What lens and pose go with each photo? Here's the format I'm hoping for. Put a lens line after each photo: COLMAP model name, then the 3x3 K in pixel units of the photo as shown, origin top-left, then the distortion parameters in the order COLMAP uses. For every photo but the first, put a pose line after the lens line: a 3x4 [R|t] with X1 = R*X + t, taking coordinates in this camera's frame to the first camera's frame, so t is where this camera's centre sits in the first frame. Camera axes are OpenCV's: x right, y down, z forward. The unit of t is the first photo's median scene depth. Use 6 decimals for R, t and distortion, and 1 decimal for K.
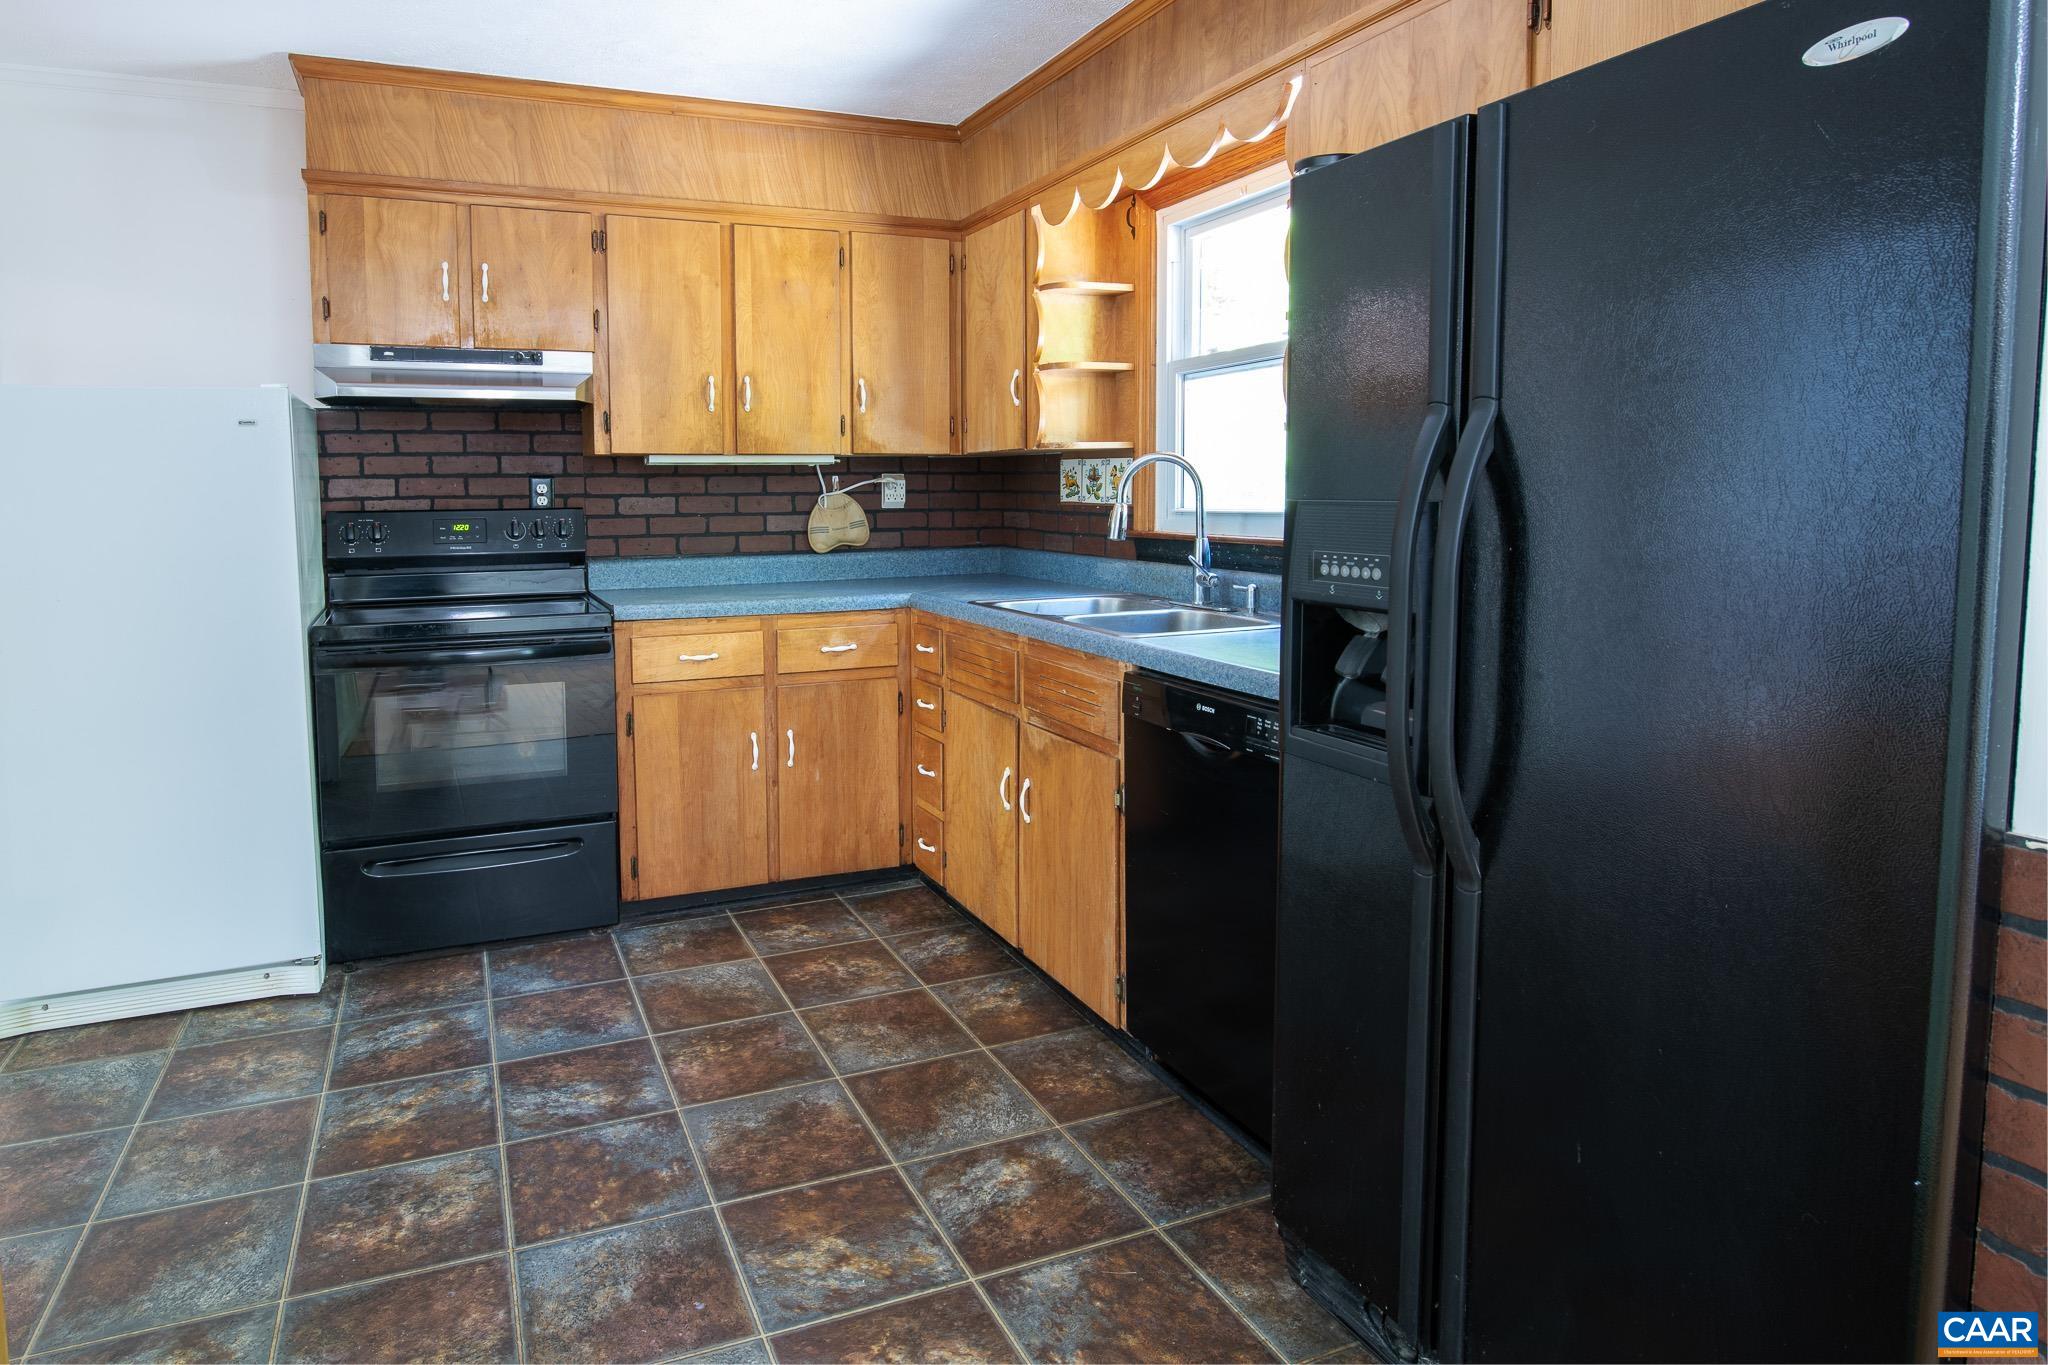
lens RADIAL K [[1161.7, 0, 877.1], [0, 1161.7, 573.4], [0, 0, 1]] dist [-0.001369, -0.000895]
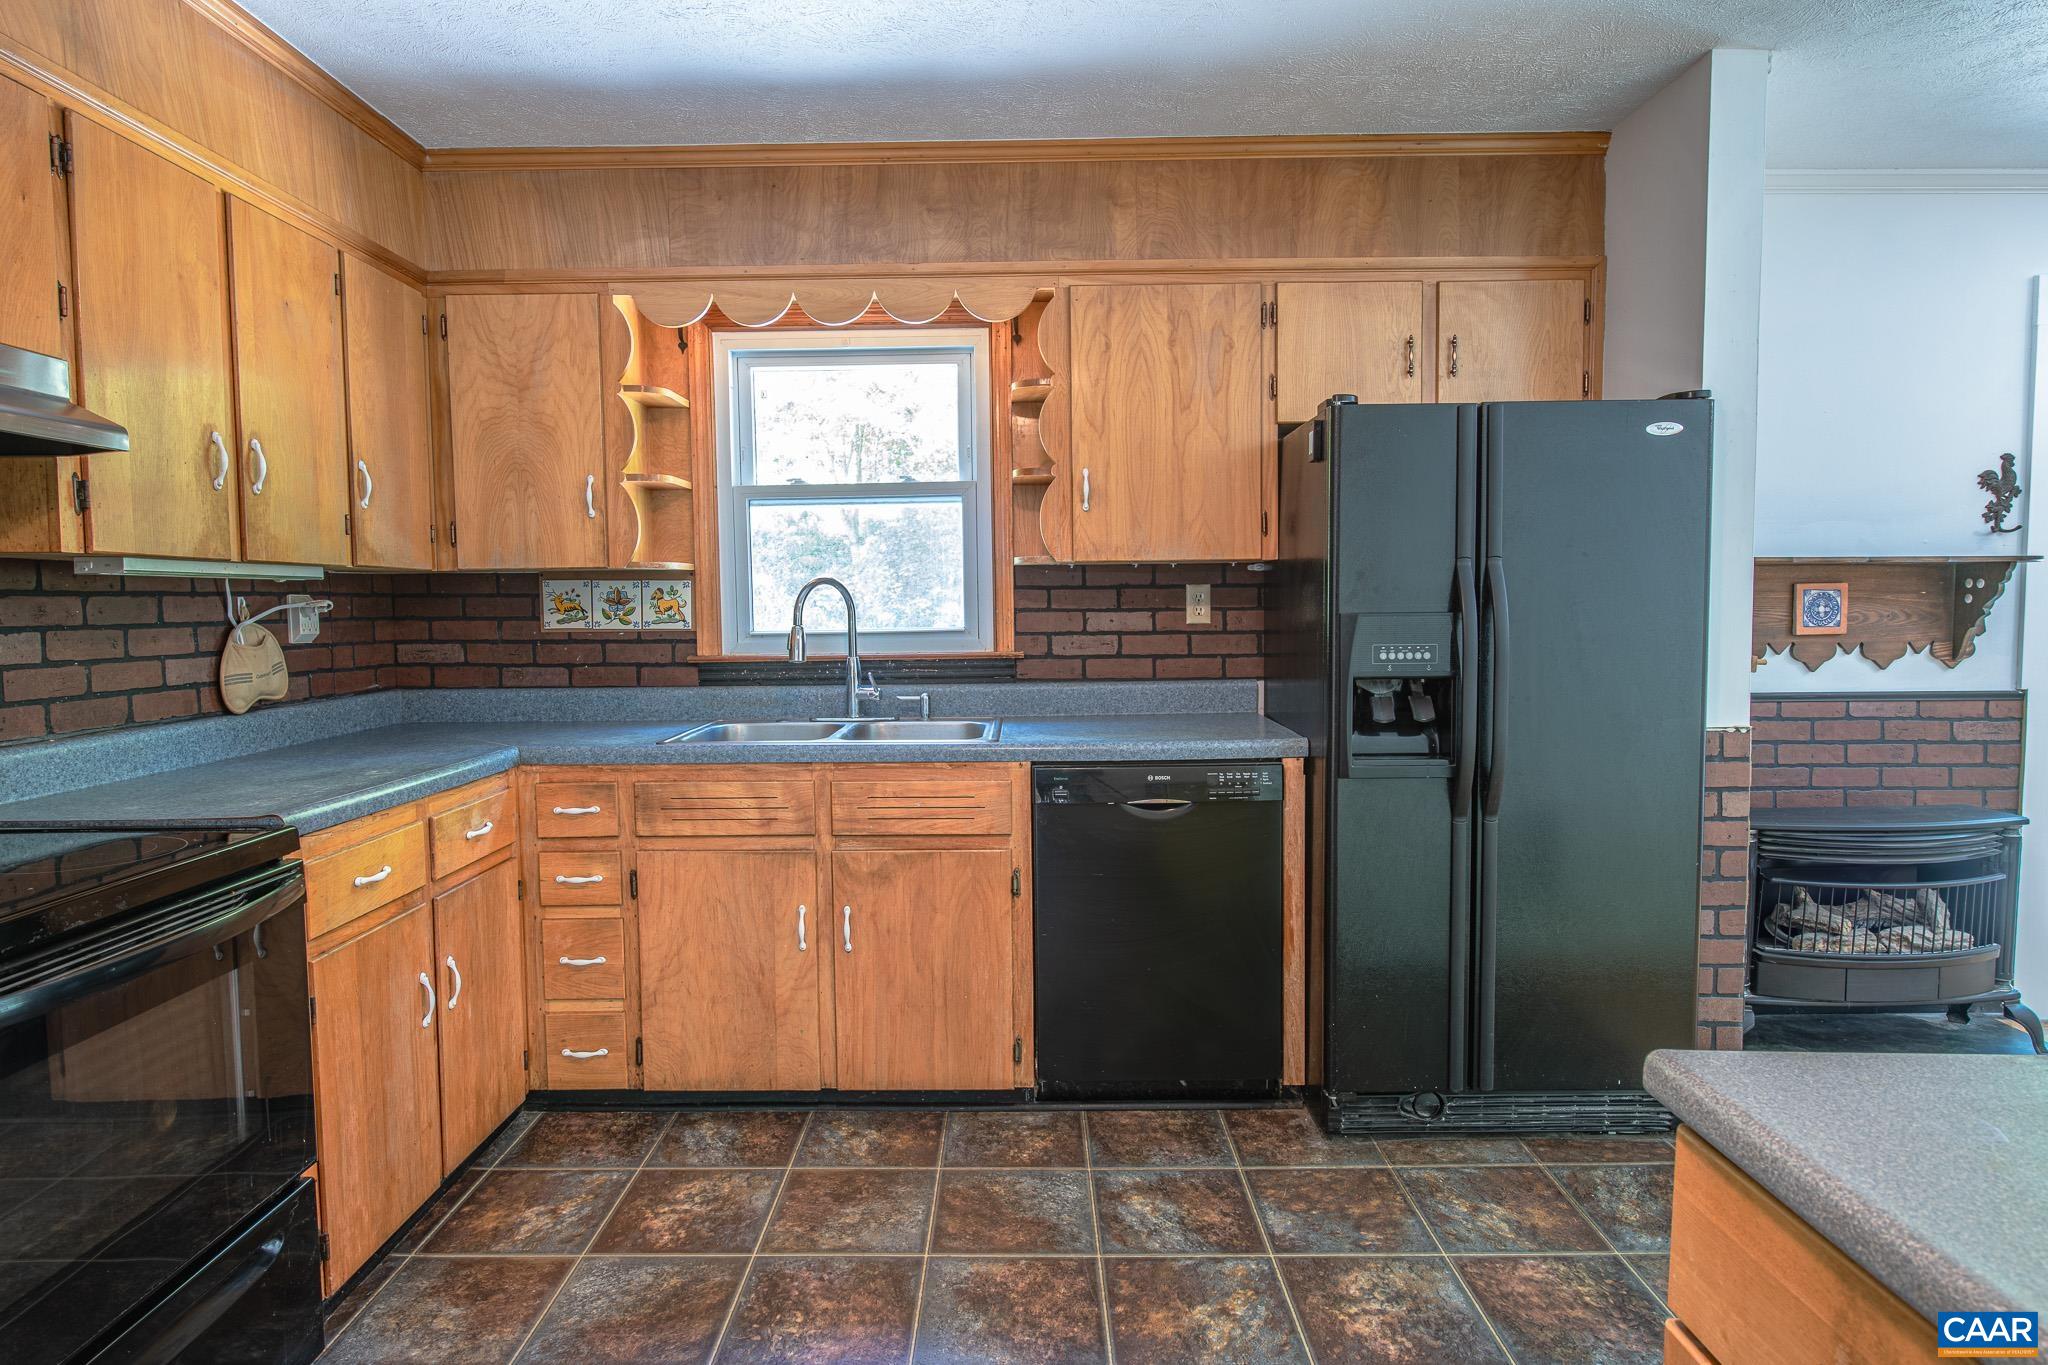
lens RADIAL K [[1166.1, 0, 1017.5], [0, 1166.1, 673.5], [0, 0, 1]] dist [-0.000236, -0.001678]
pose [[0.354771, -0.052546, 0.933475, -0.605628], [0.076952, 0.996673, 0.026857, -0.028693], [-0.931781, 0.062305, 0.357635, 0.417678]]
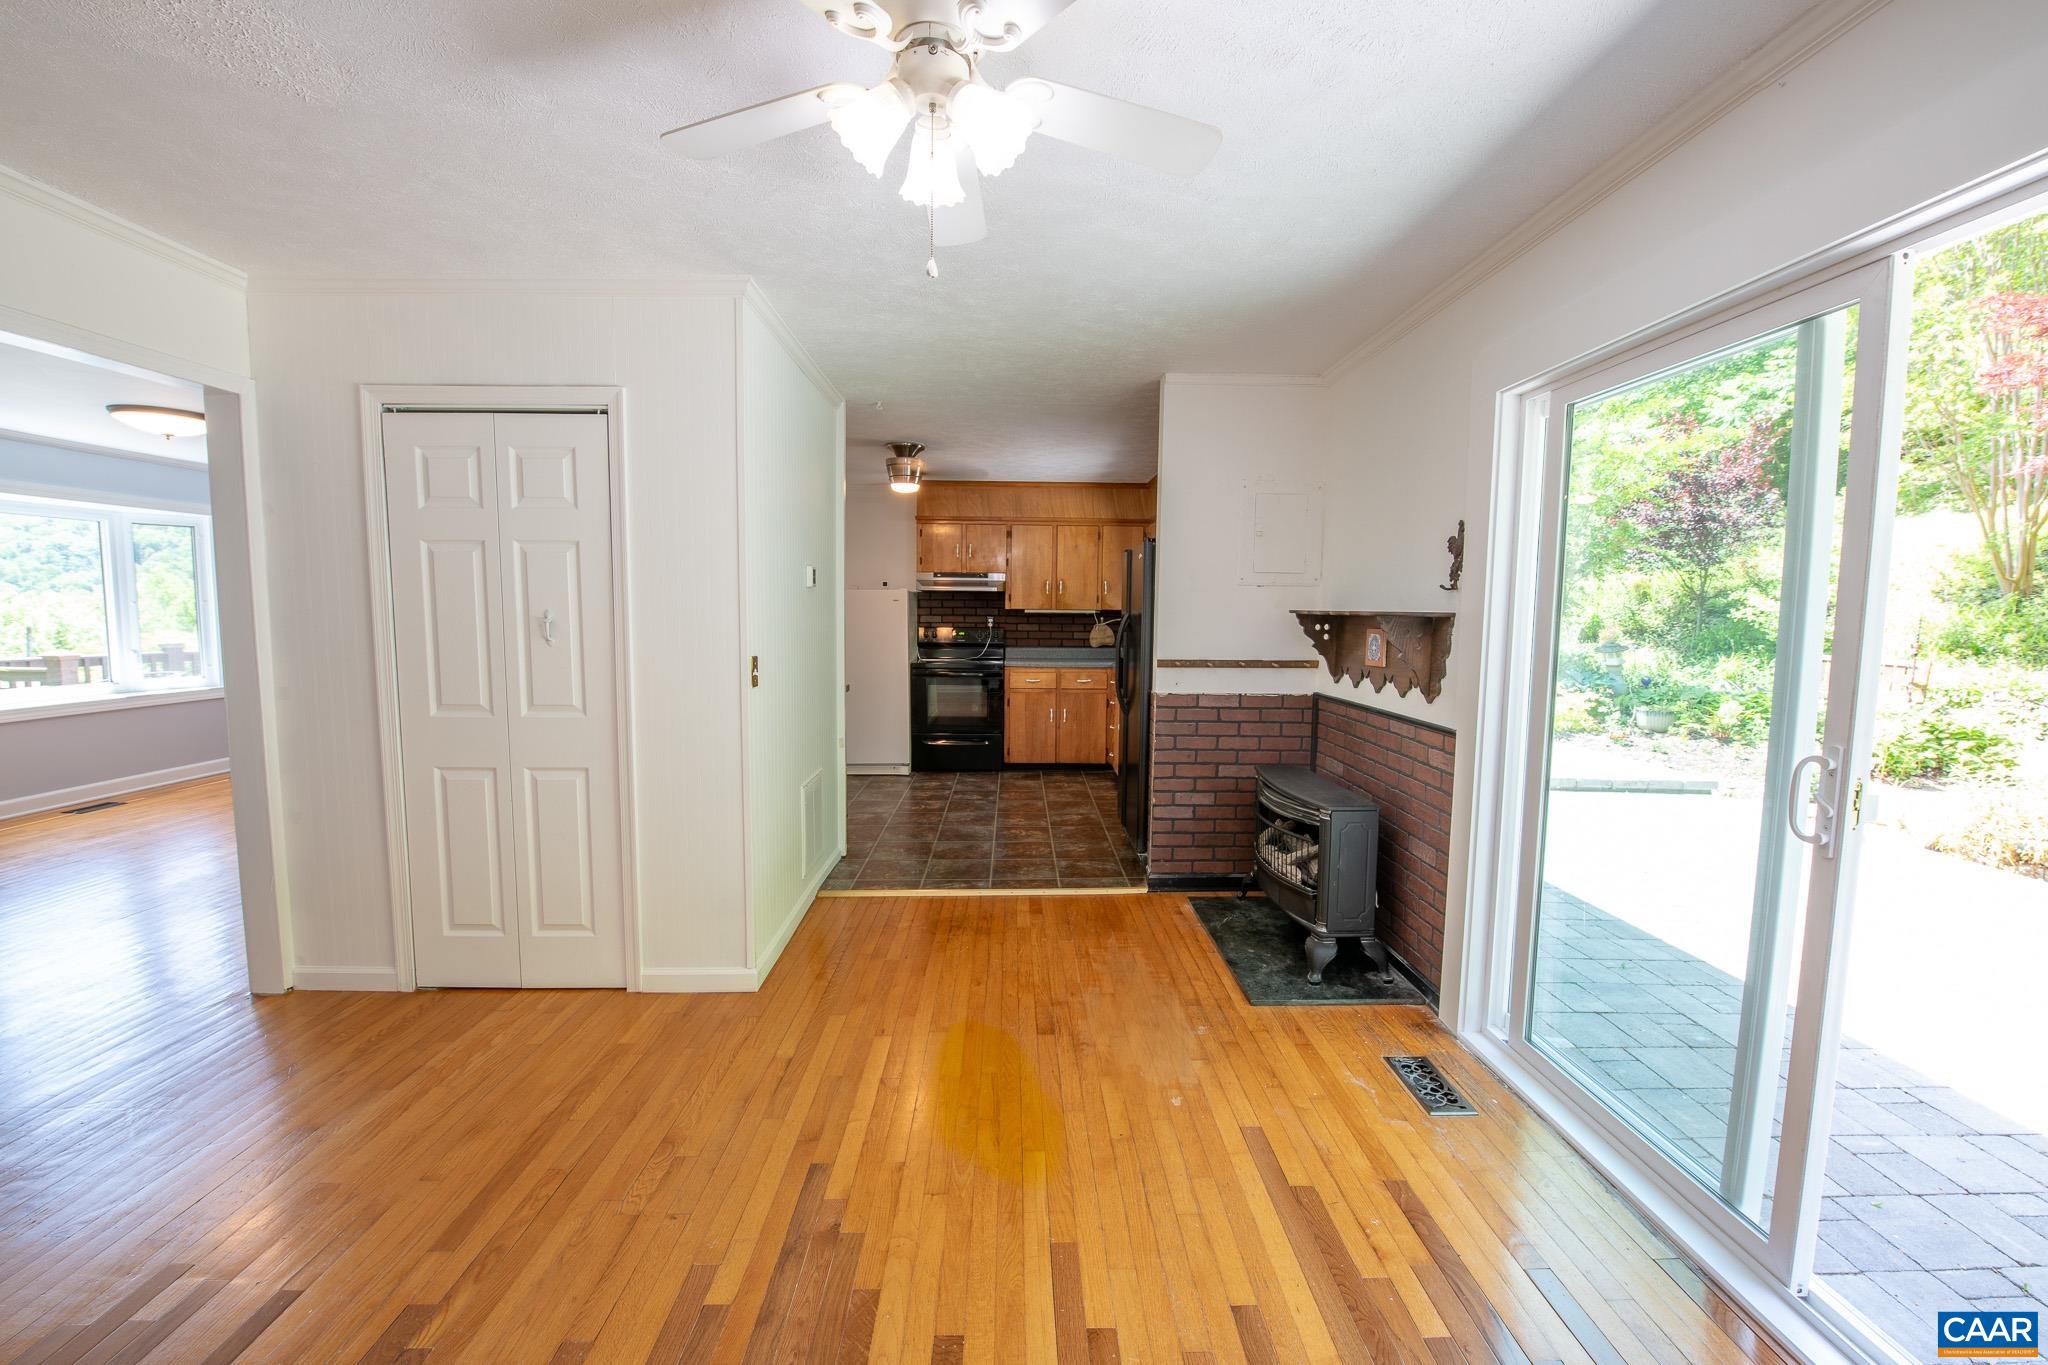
lens RADIAL K [[817.7, 0, 1019.3], [0, 817.7, 678.8], [0, 0, 1]] dist [-0.005322, -0.006393]
pose [[0.939814, 0.046061, -0.338568, 0.486714], [-0.042775, 0.998937, 0.017164, 0.032889], [0.338999, -0.001648, 0.940785, -0.892538]]
